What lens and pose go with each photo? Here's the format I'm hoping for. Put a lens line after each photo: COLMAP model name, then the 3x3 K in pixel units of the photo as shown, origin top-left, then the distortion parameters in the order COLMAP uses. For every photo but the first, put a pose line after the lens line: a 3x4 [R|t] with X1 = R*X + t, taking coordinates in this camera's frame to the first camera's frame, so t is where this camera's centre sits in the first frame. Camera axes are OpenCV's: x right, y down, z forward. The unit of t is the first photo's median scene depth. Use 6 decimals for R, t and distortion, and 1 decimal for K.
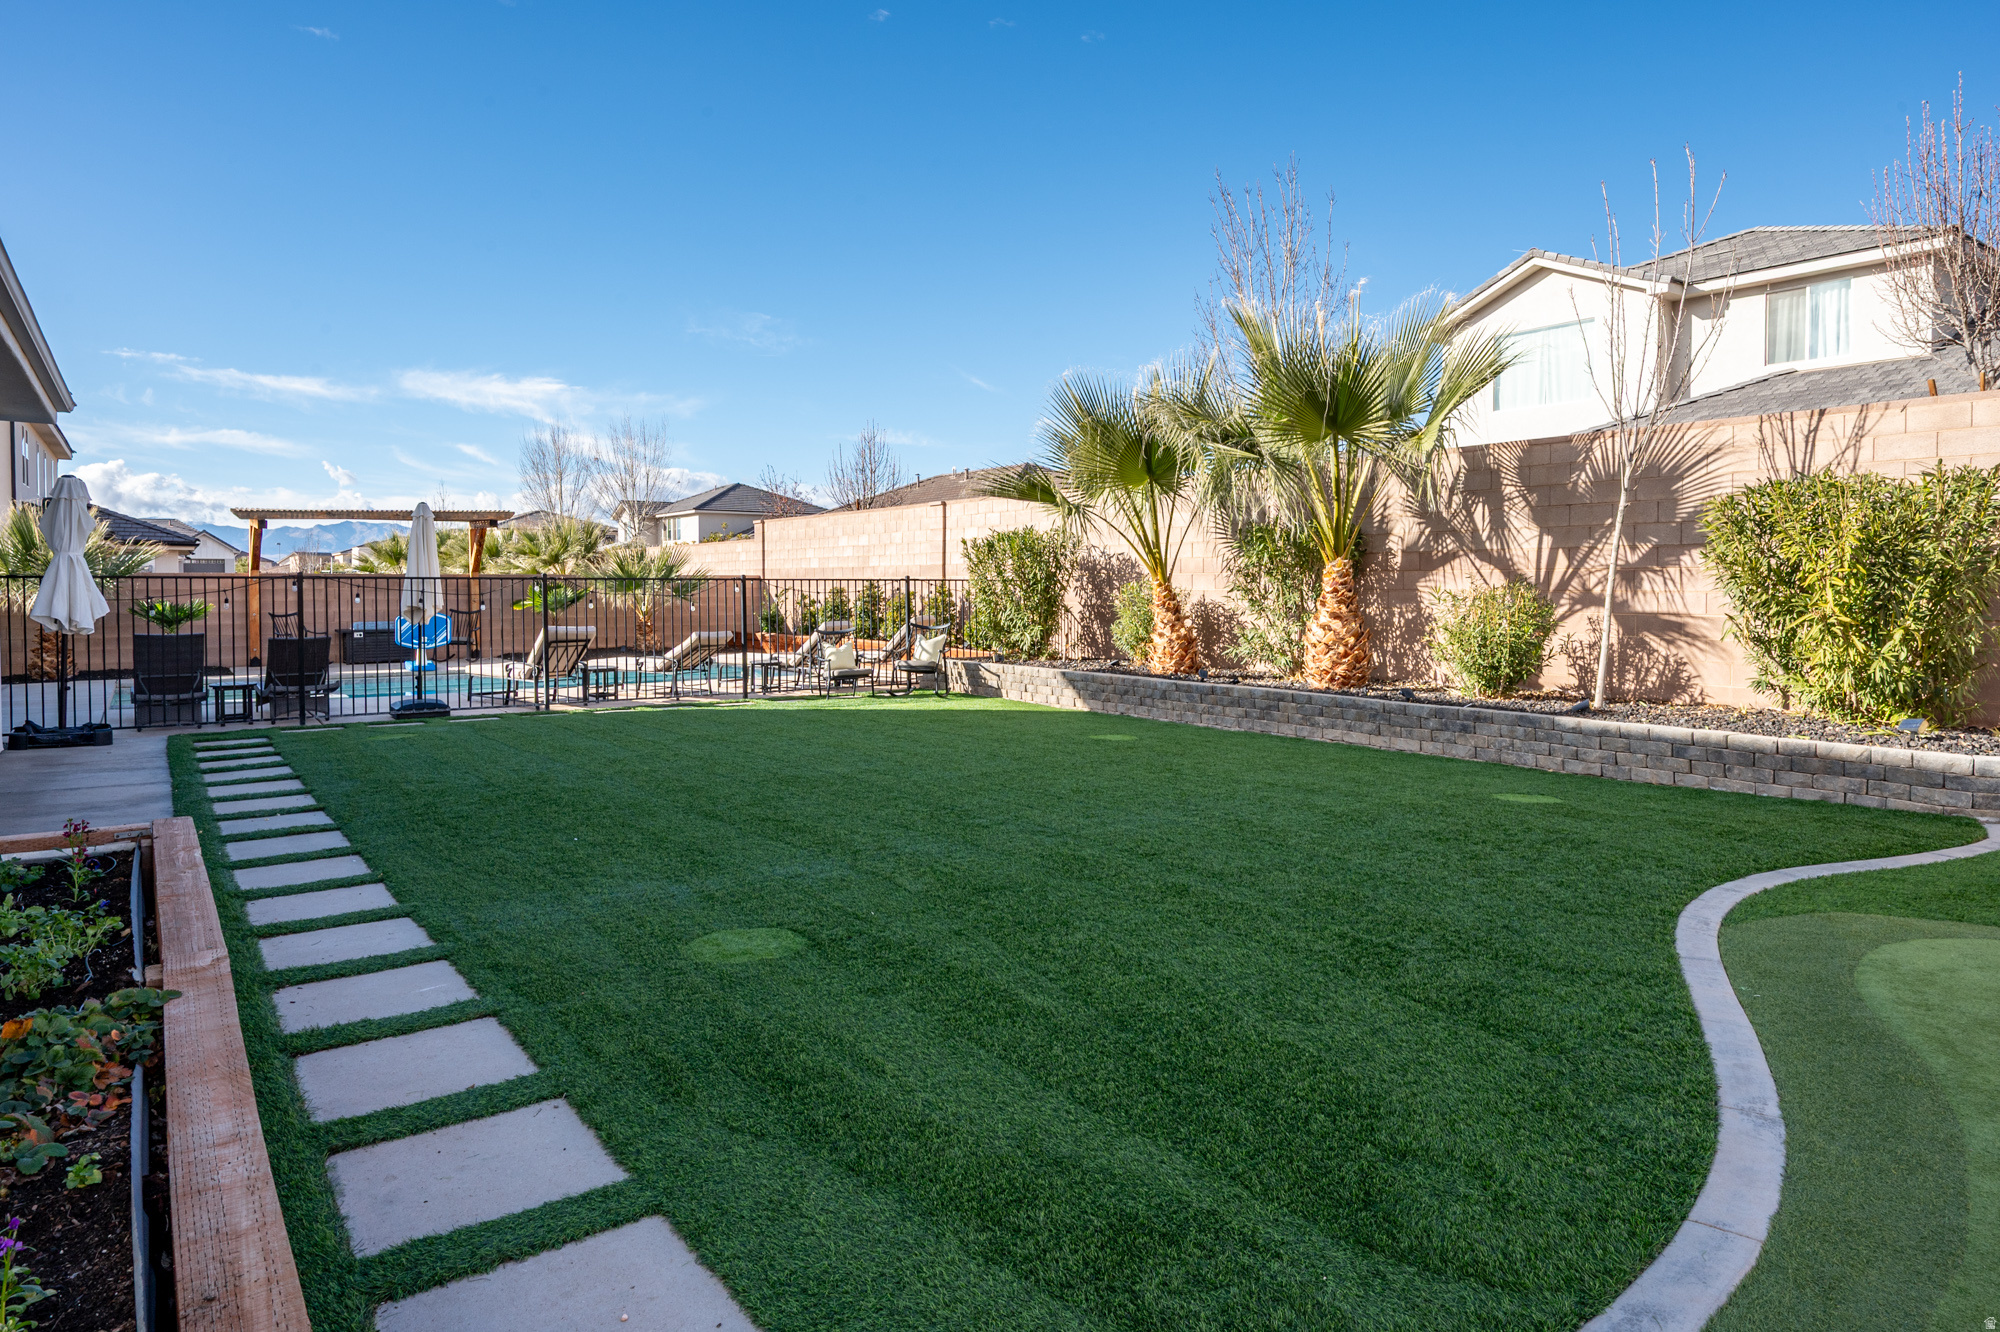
lens RADIAL K [[1214.8, 0, 997.9], [0, 1214.8, 668.0], [0, 0, 1]] dist [-0.003983, -0.001158]
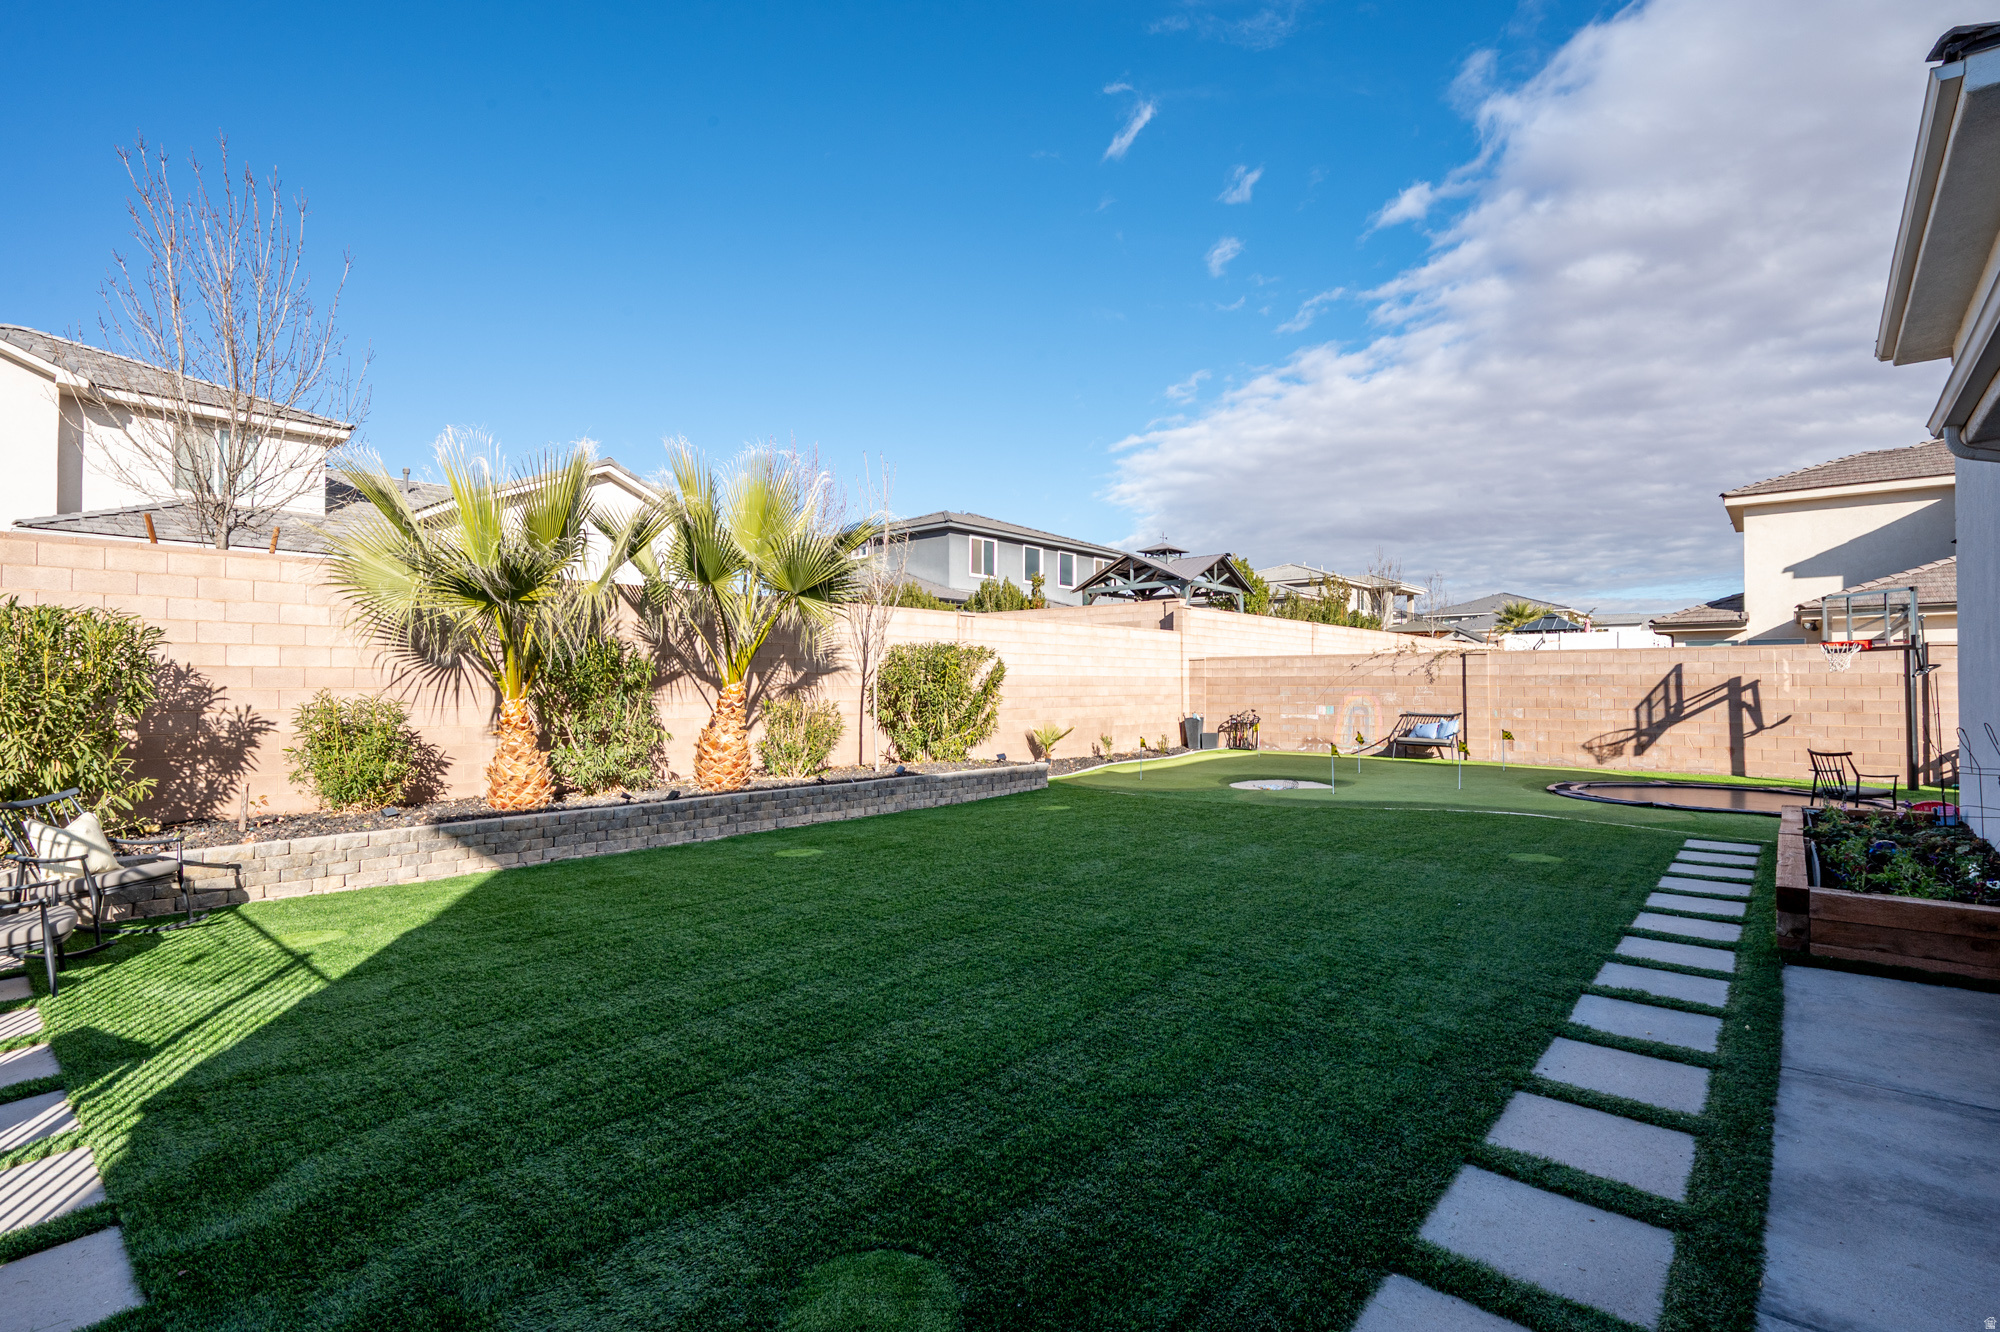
lens RADIAL K [[928.6, 0, 1000.2], [0, 928.6, 660.8], [0, 0, 1]] dist [0.002933, -0.000239]
pose [[-0.232361, 0.022709, 0.972364, -0.664940], [0.063602, 0.997942, -0.008107, -0.082308], [-0.970548, 0.059961, -0.233327, 0.949729]]
